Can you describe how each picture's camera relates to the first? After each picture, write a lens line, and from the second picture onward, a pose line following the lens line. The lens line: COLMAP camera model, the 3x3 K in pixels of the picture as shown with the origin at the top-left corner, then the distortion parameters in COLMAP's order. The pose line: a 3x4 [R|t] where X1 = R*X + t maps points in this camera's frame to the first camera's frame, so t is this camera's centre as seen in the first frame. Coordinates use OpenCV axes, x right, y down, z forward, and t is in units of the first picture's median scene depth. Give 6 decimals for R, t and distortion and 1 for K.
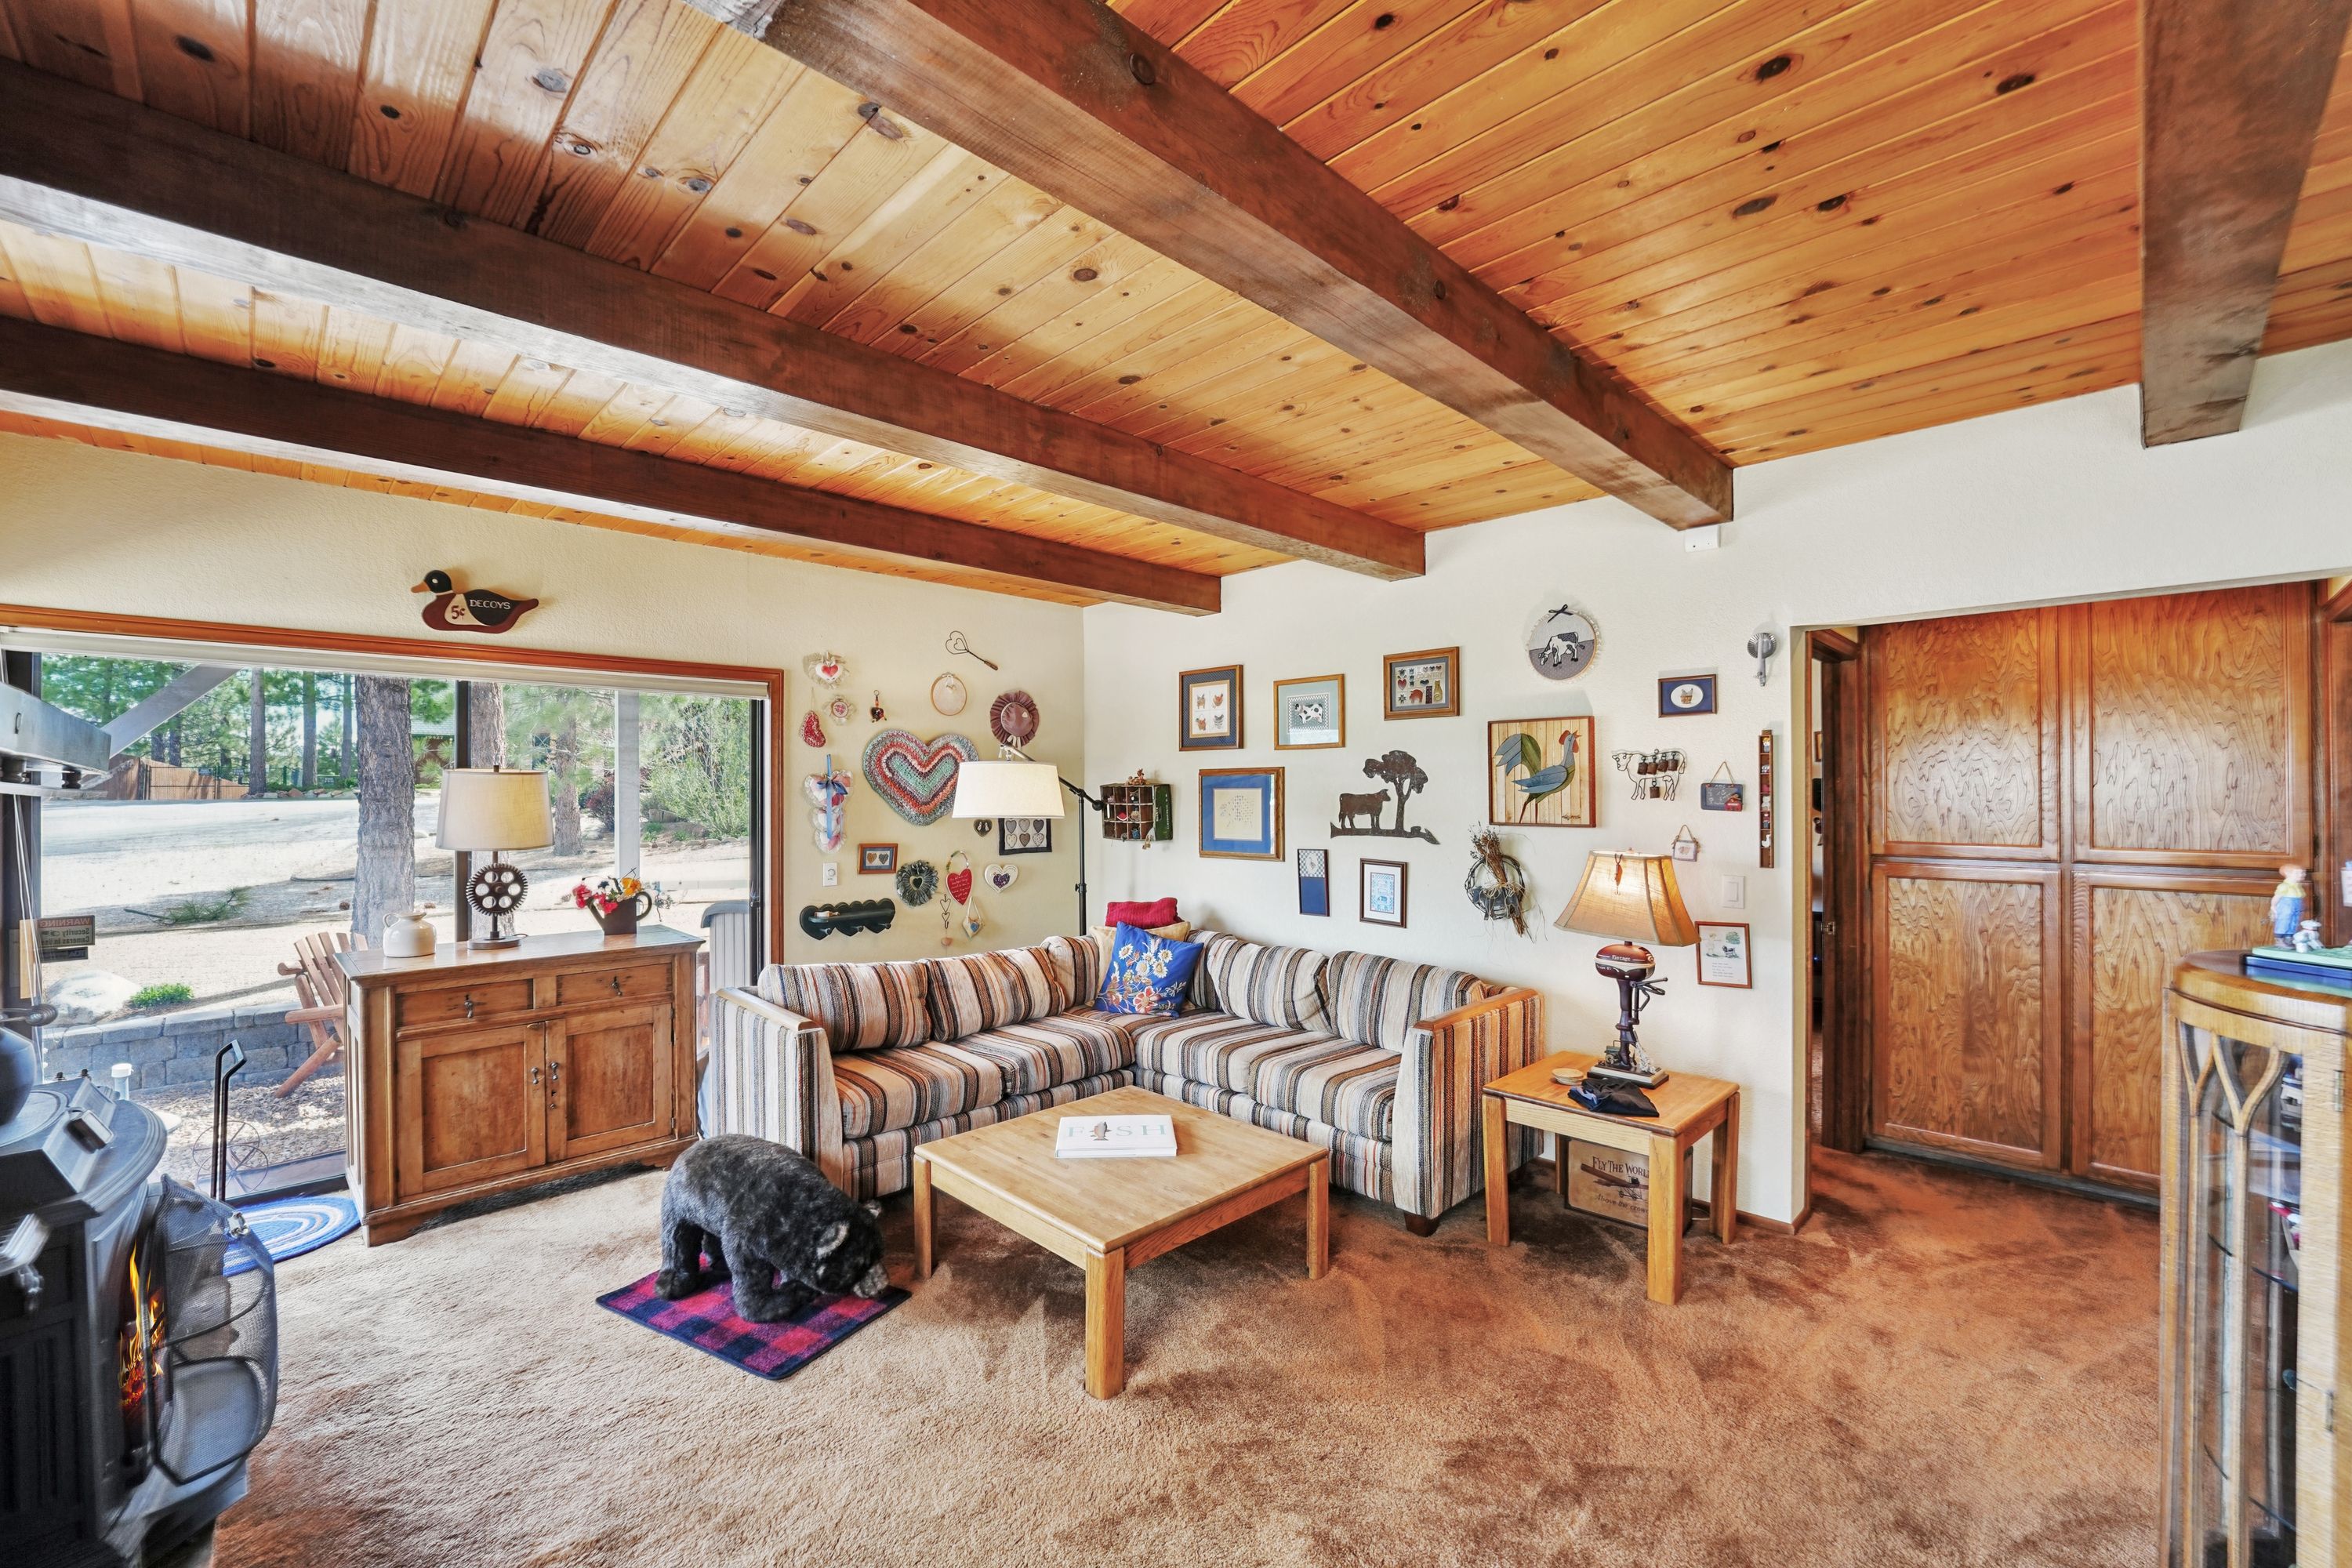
lens RADIAL K [[962.9, 0, 1173.7], [0, 962.9, 785.7], [0, 0, 1]] dist [-0.028372, 0.002451]
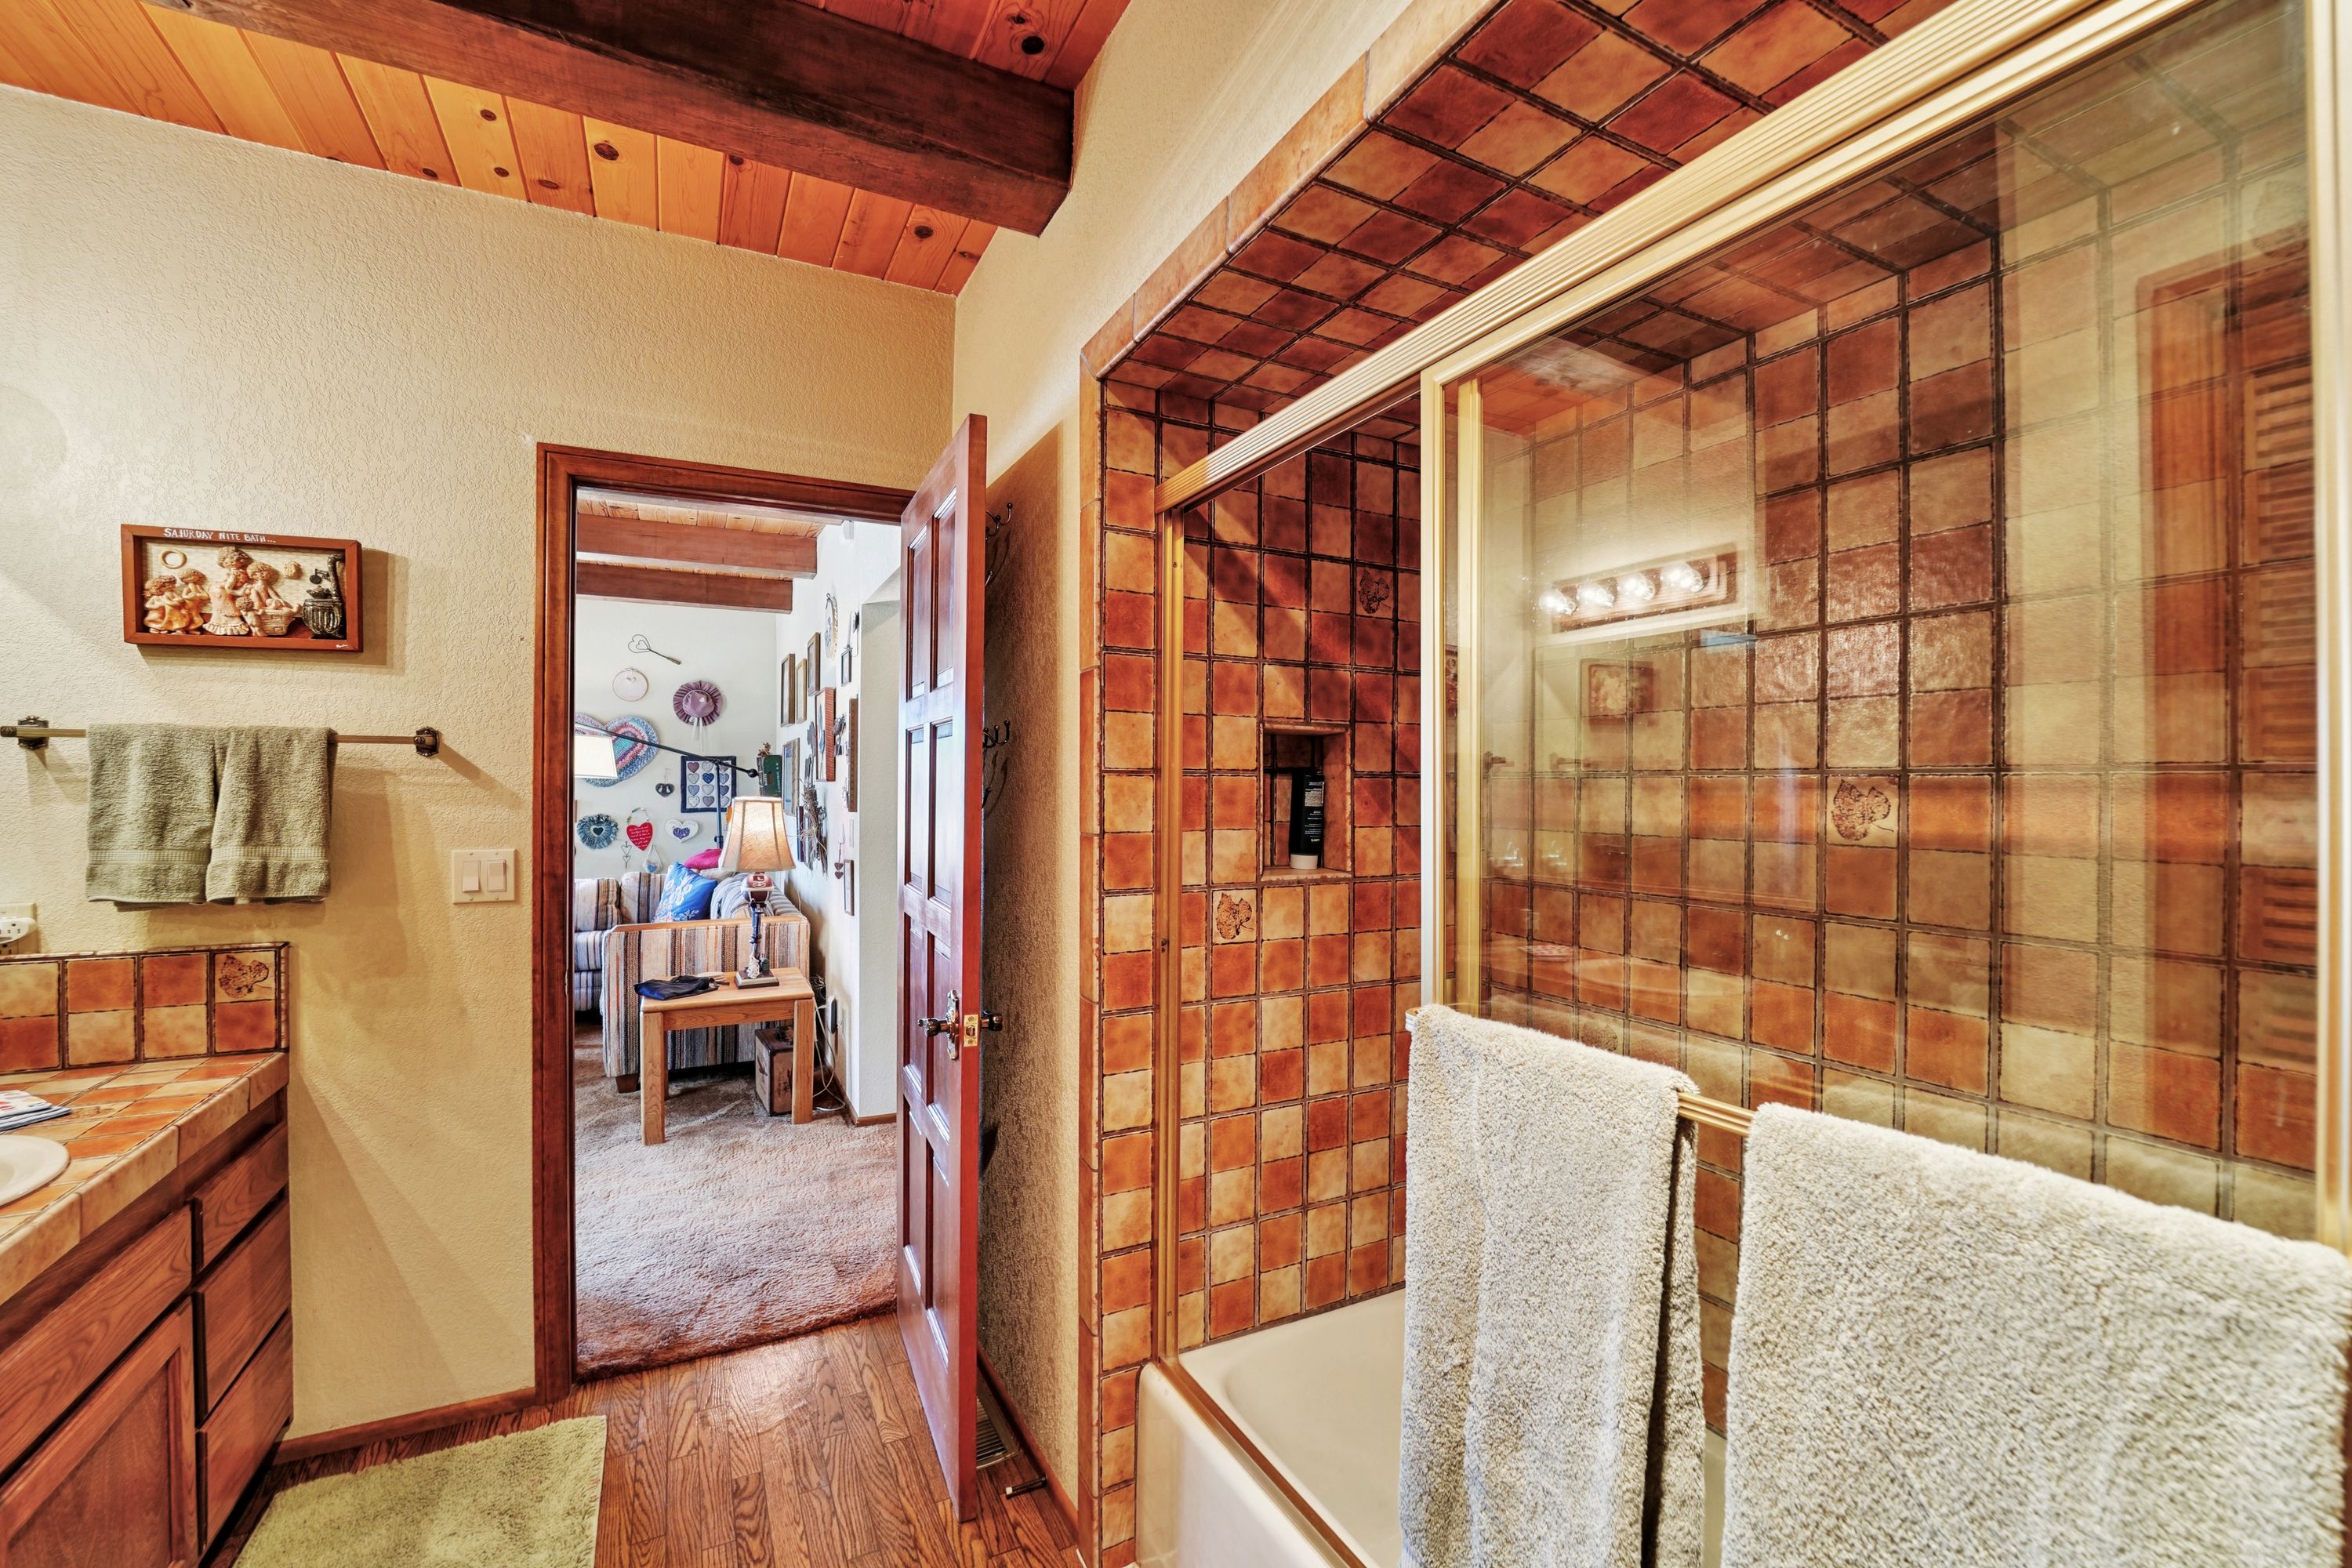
lens RADIAL K [[962.9, 0, 1179.2], [0, 962.9, 782.7], [0, 0, 1]] dist [-0.028372, 0.002451]
pose [[0.958985, 0.007179, -0.283367, 0.940117], [-0.006330, 0.999972, 0.003910, 0.028990], [0.283387, -0.001956, 0.959004, -0.009166]]
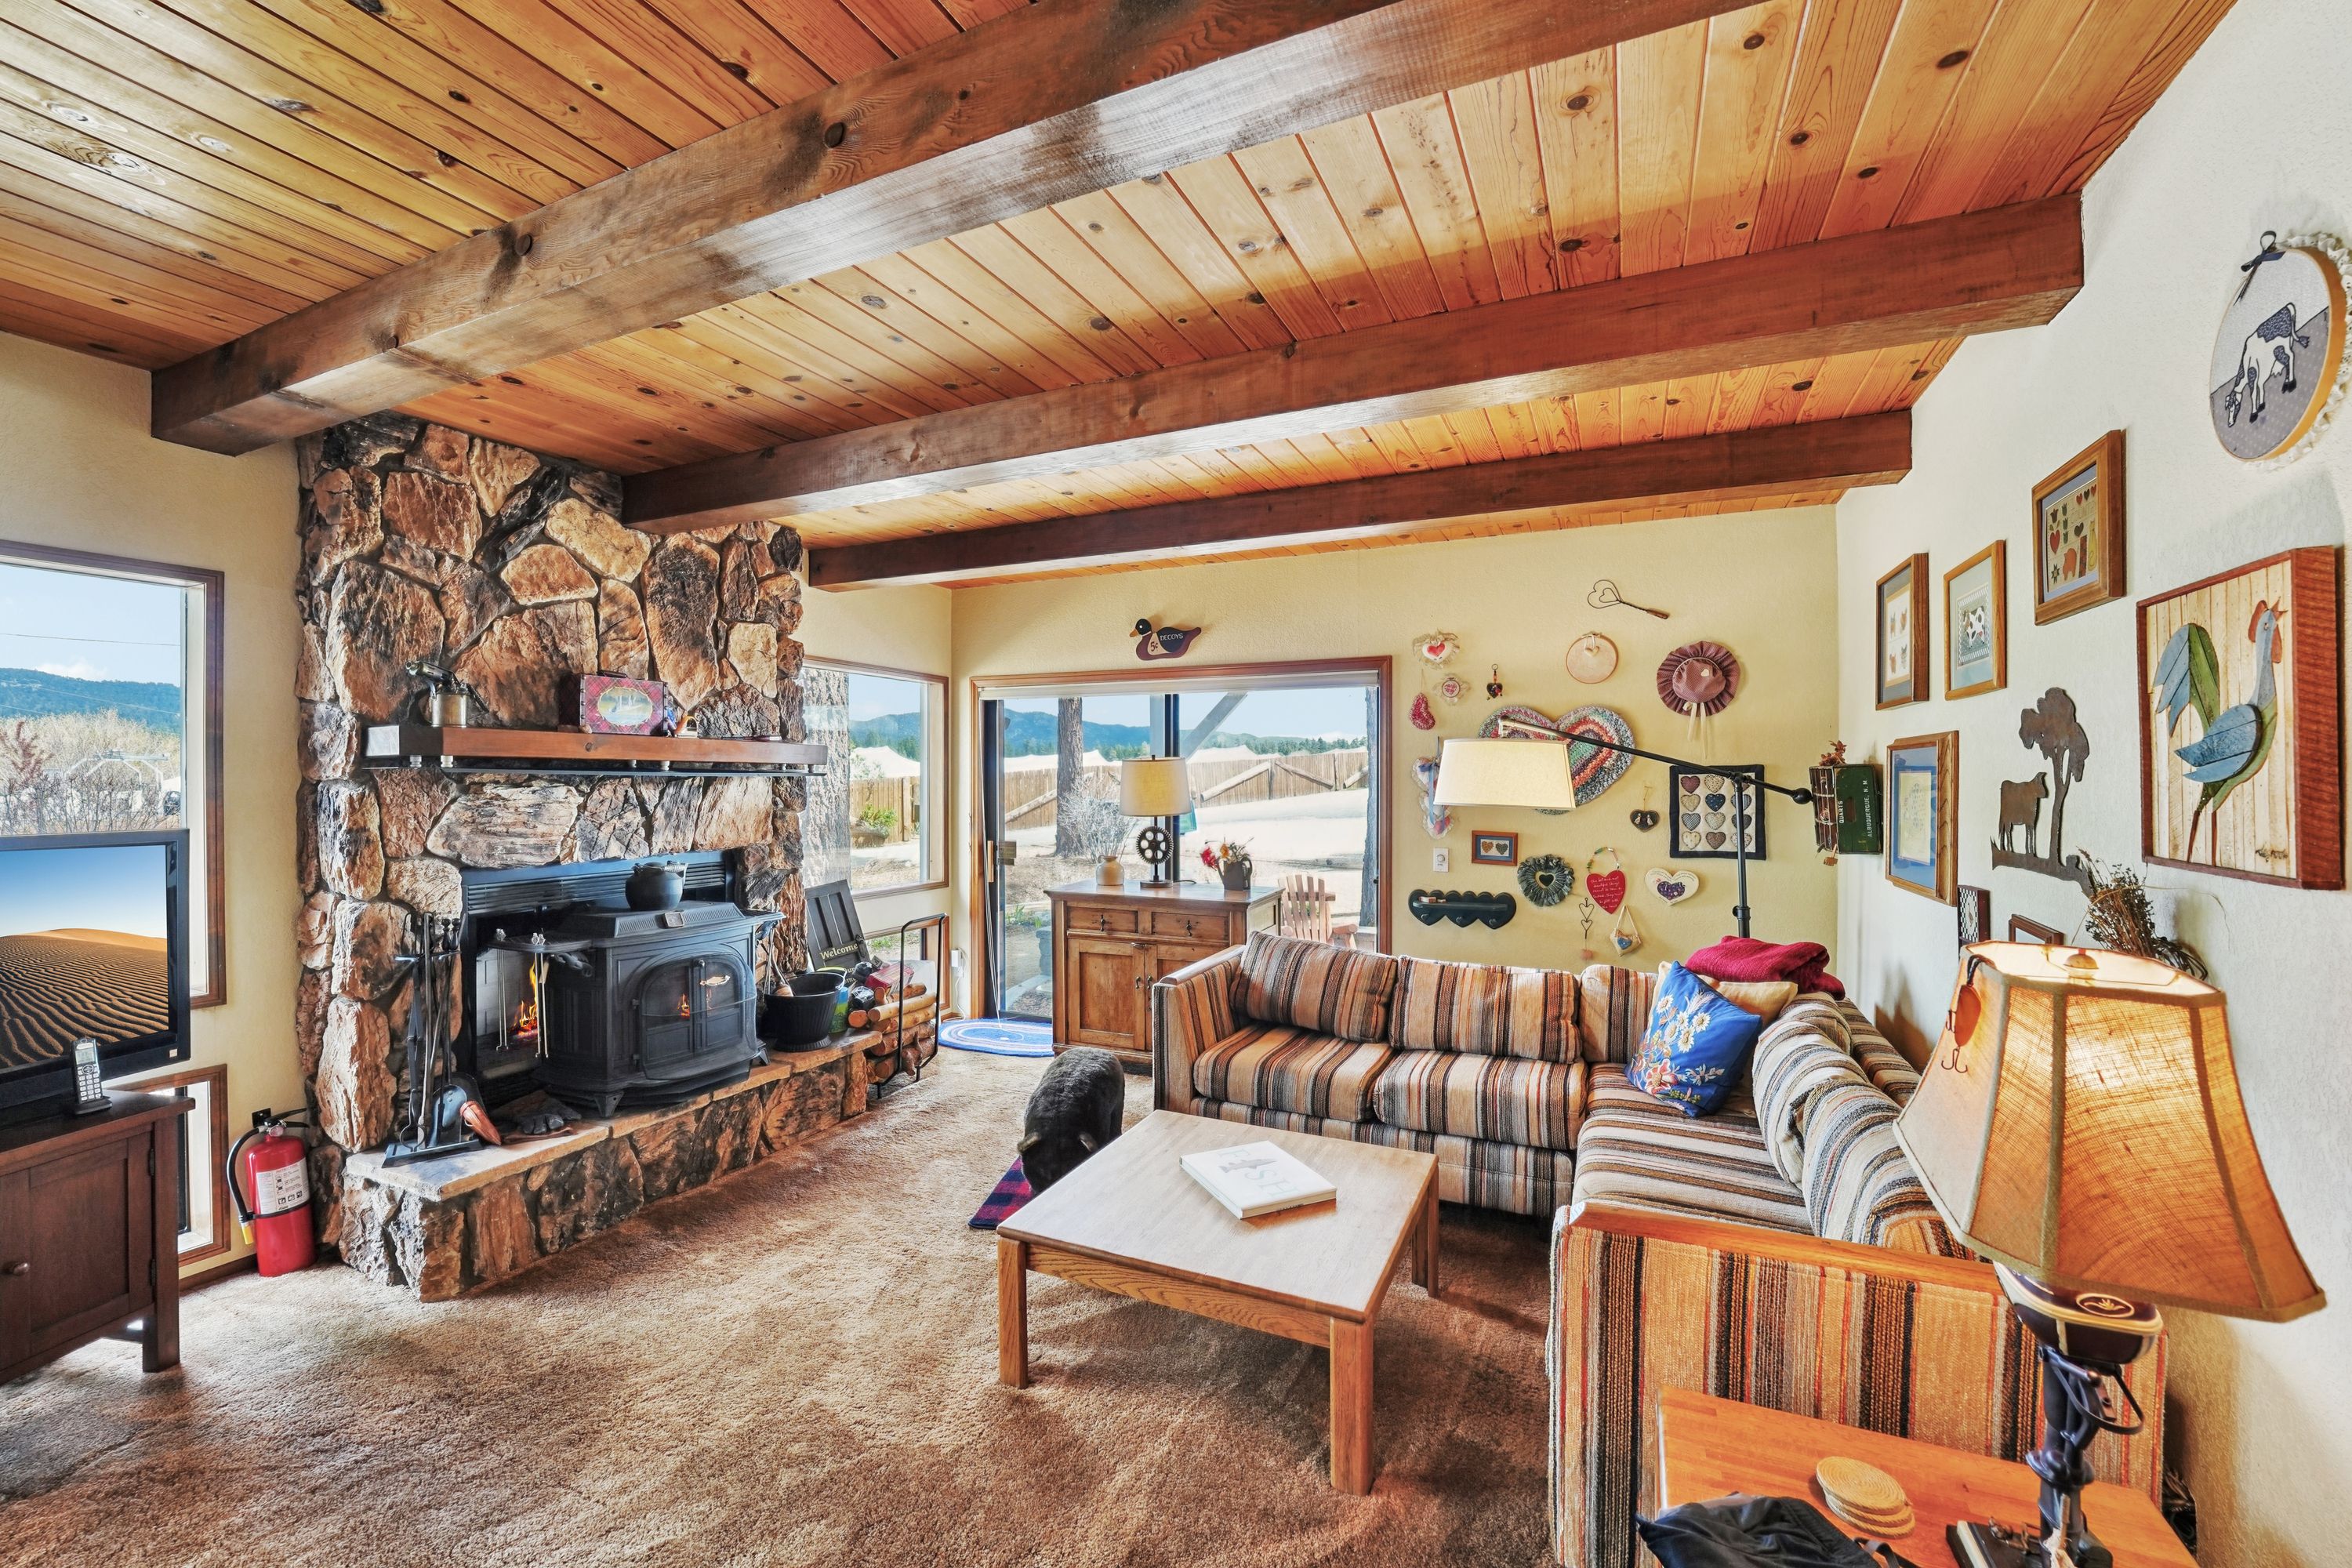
lens RADIAL K [[962.9, 0, 1168.0], [0, 962.9, 776.8], [0, 0, 1]] dist [-0.028372, 0.002451]
pose [[0.350195, 0.004350, -0.936667, 0.472649], [0.002540, 0.999981, 0.005594, 0.002220], [0.936673, -0.004338, 0.350178, 0.417390]]
